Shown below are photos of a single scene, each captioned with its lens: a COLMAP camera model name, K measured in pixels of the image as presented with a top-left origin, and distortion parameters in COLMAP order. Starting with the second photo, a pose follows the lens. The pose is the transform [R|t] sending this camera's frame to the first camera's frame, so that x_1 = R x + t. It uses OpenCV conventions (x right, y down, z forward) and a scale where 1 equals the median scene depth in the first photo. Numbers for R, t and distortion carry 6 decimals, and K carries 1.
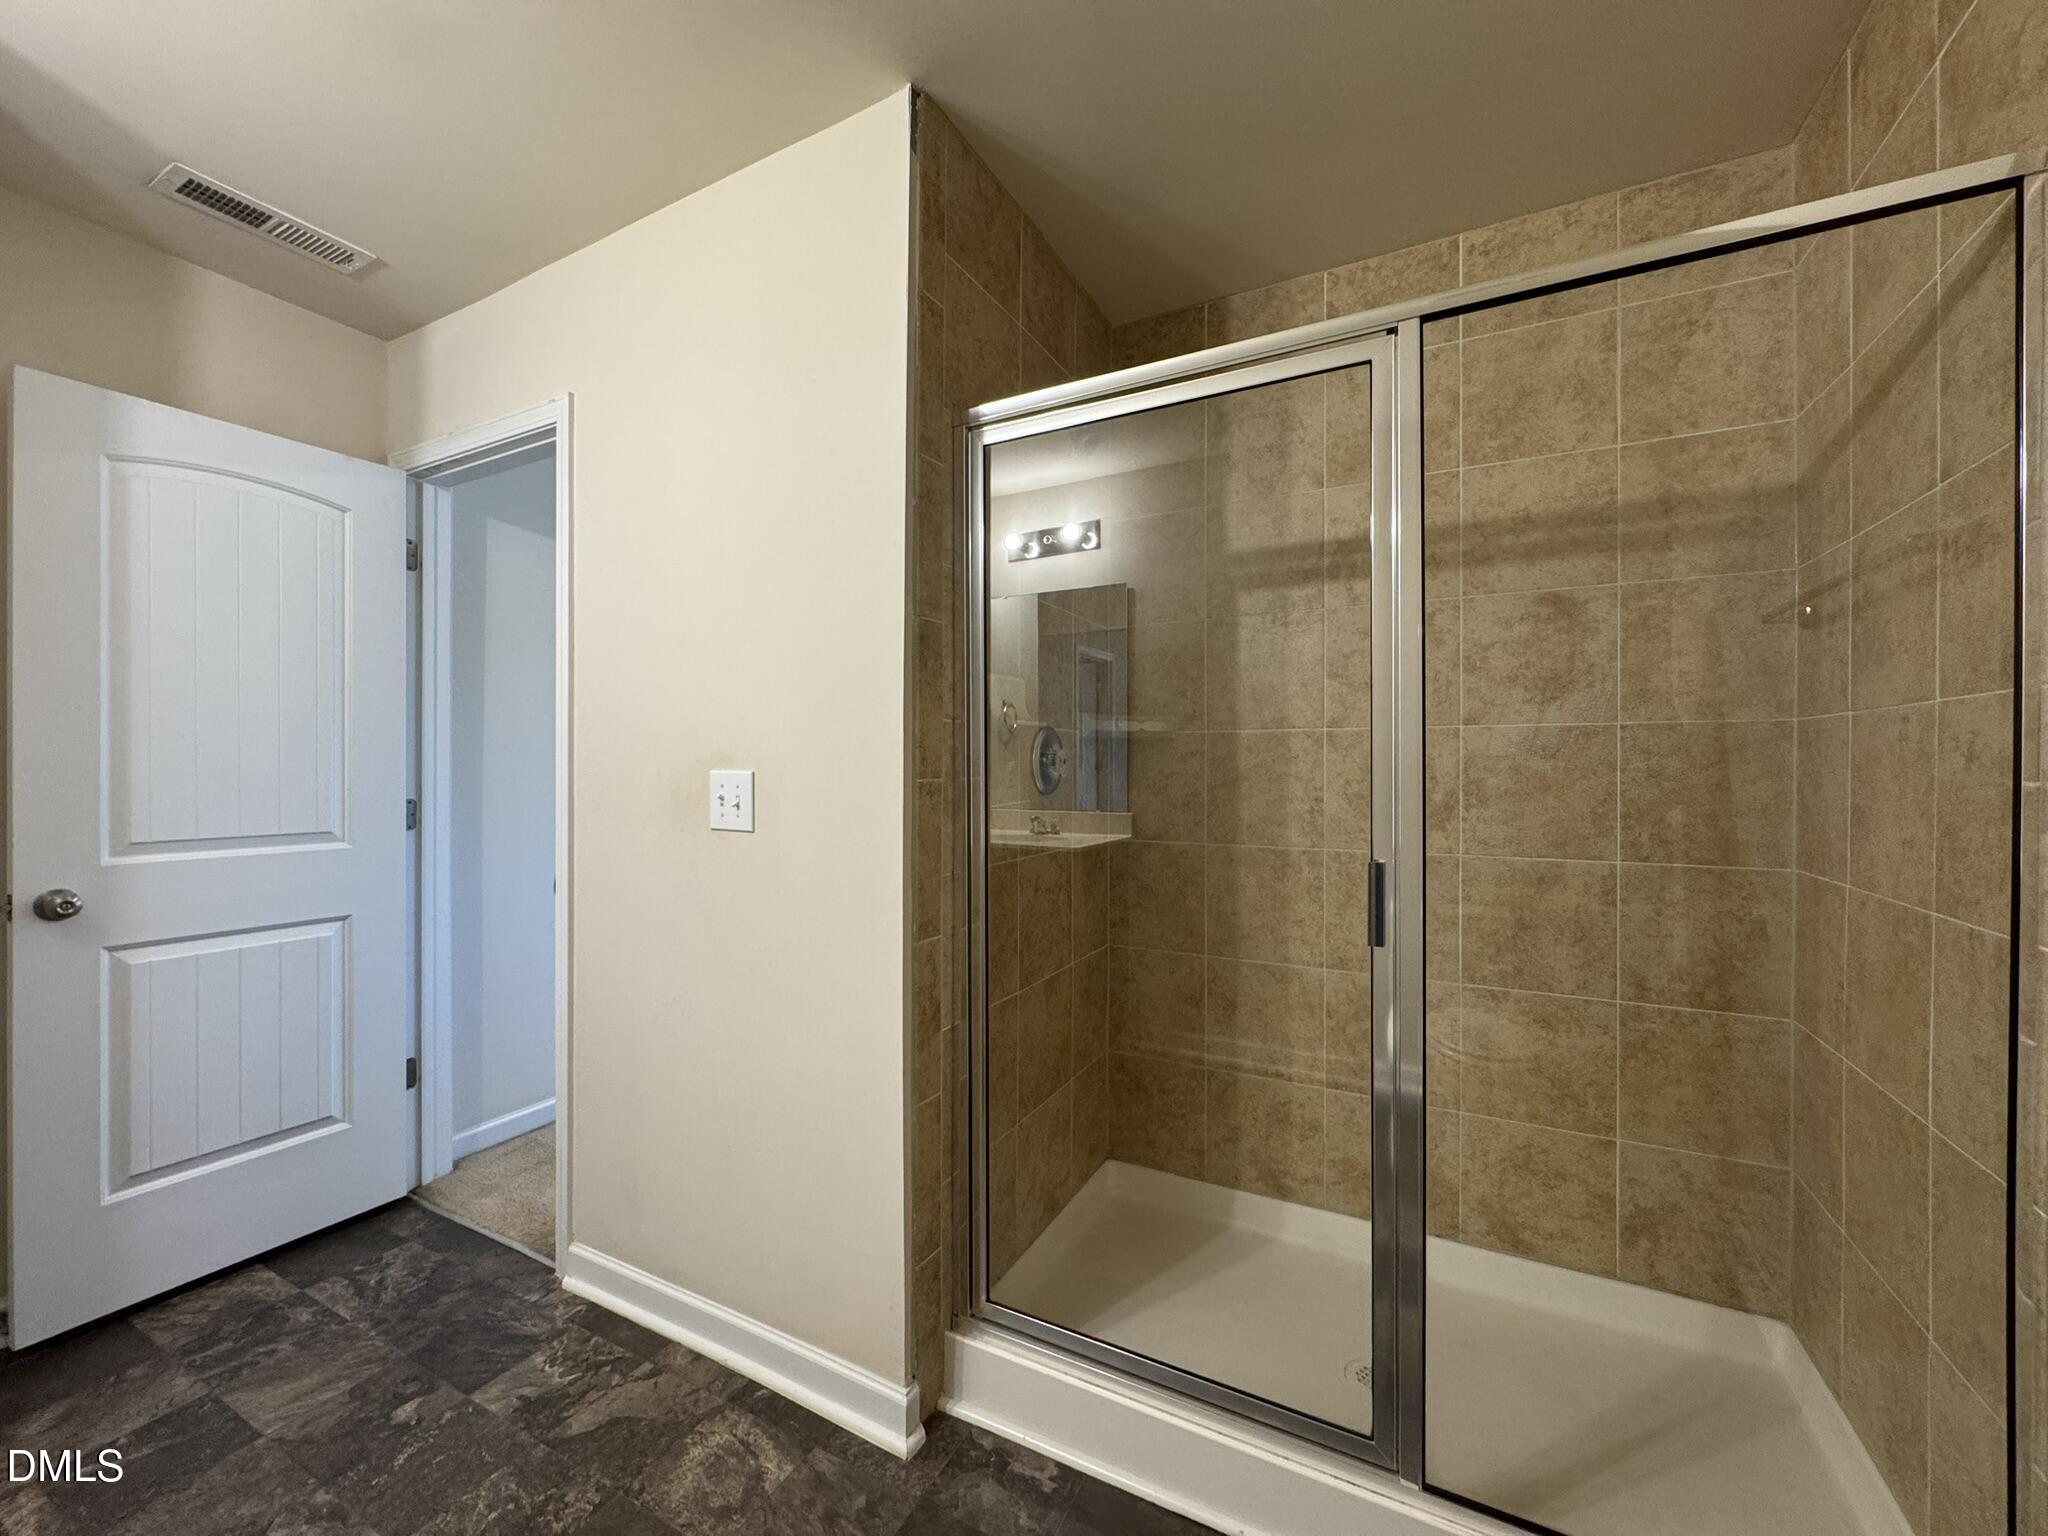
lens RADIAL K [[823.9, 0, 1021.5], [0, 823.9, 764.3], [0, 0, 1]] dist [-0.003891, 0.000040]
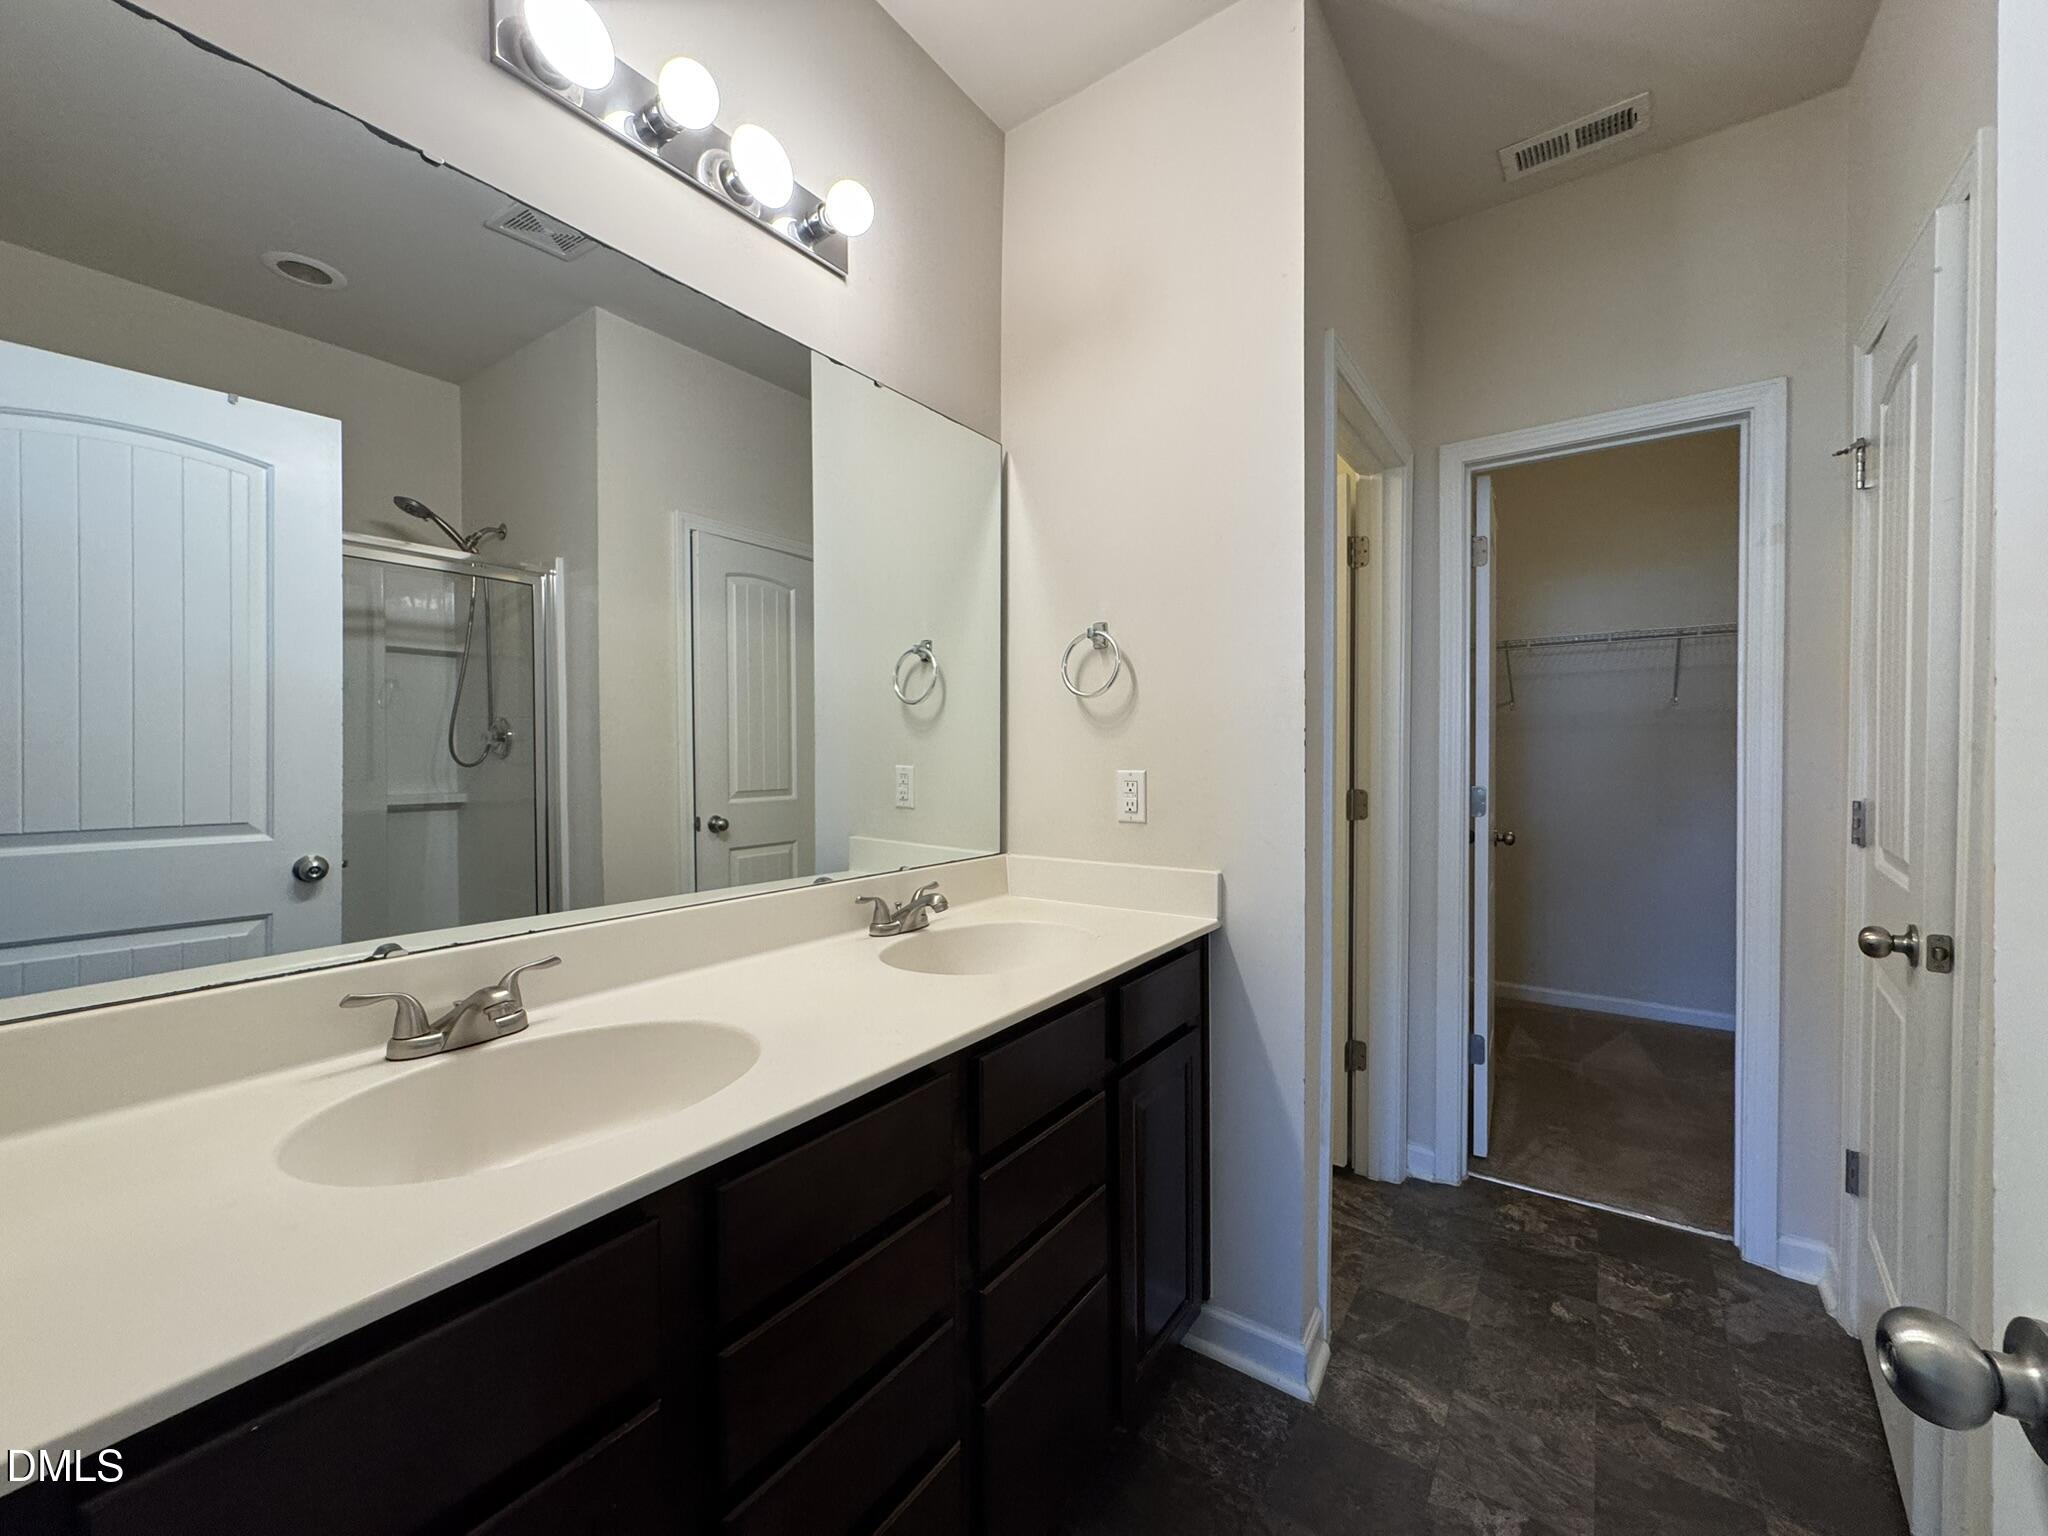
lens RADIAL K [[823.9, 0, 1021.5], [0, 823.9, 764.3], [0, 0, 1]] dist [-0.003891, 0.000040]
pose [[0.992721, 0.002639, -0.120409, -0.720895], [-0.000206, 0.999796, 0.020214, -0.010461], [0.120437, -0.020042, 0.992519, -0.128234]]
